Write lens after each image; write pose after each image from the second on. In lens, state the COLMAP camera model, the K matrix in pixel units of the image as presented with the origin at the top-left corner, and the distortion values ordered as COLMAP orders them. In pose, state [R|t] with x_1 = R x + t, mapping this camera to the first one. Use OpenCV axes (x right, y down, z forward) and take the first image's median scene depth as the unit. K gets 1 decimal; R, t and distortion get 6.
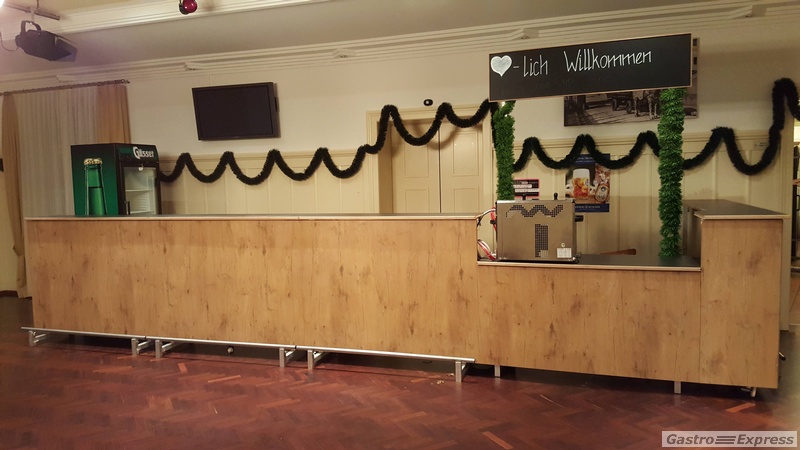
lens RADIAL K [[585.2, 0, 385.6], [0, 585.2, 219.8], [0, 0, 1]] dist [0.135515, -0.211712]
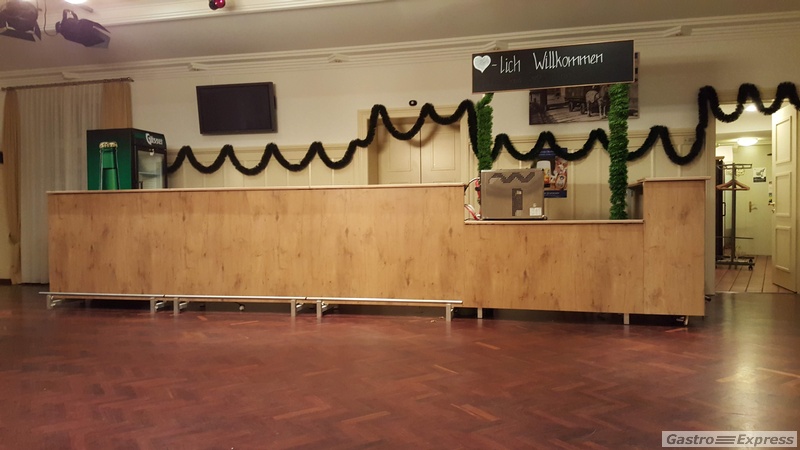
lens RADIAL K [[586.2, 0, 390.9], [0, 586.2, 224.5], [0, 0, 1]] dist [0.142020, -0.224026]
pose [[0.995919, 0.014484, 0.089083, -0.083695], [-0.009455, 0.998351, -0.056626, 0.123562], [-0.089756, 0.055552, 0.994413, -0.149149]]
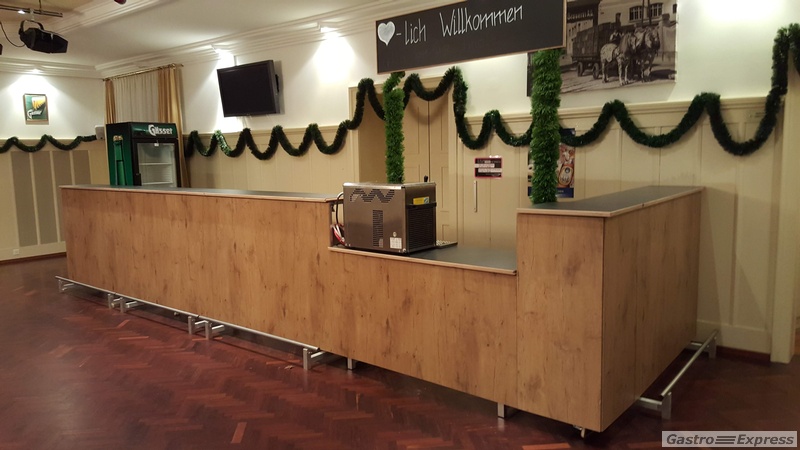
lens RADIAL K [[585.2, 0, 385.6], [0, 585.2, 219.8], [0, 0, 1]] dist [0.135515, -0.211712]
pose [[0.931641, 0.047596, -0.360250, 0.485450], [-0.030089, 0.998085, 0.054054, -0.021824], [0.362133, -0.039520, 0.931288, 0.130309]]
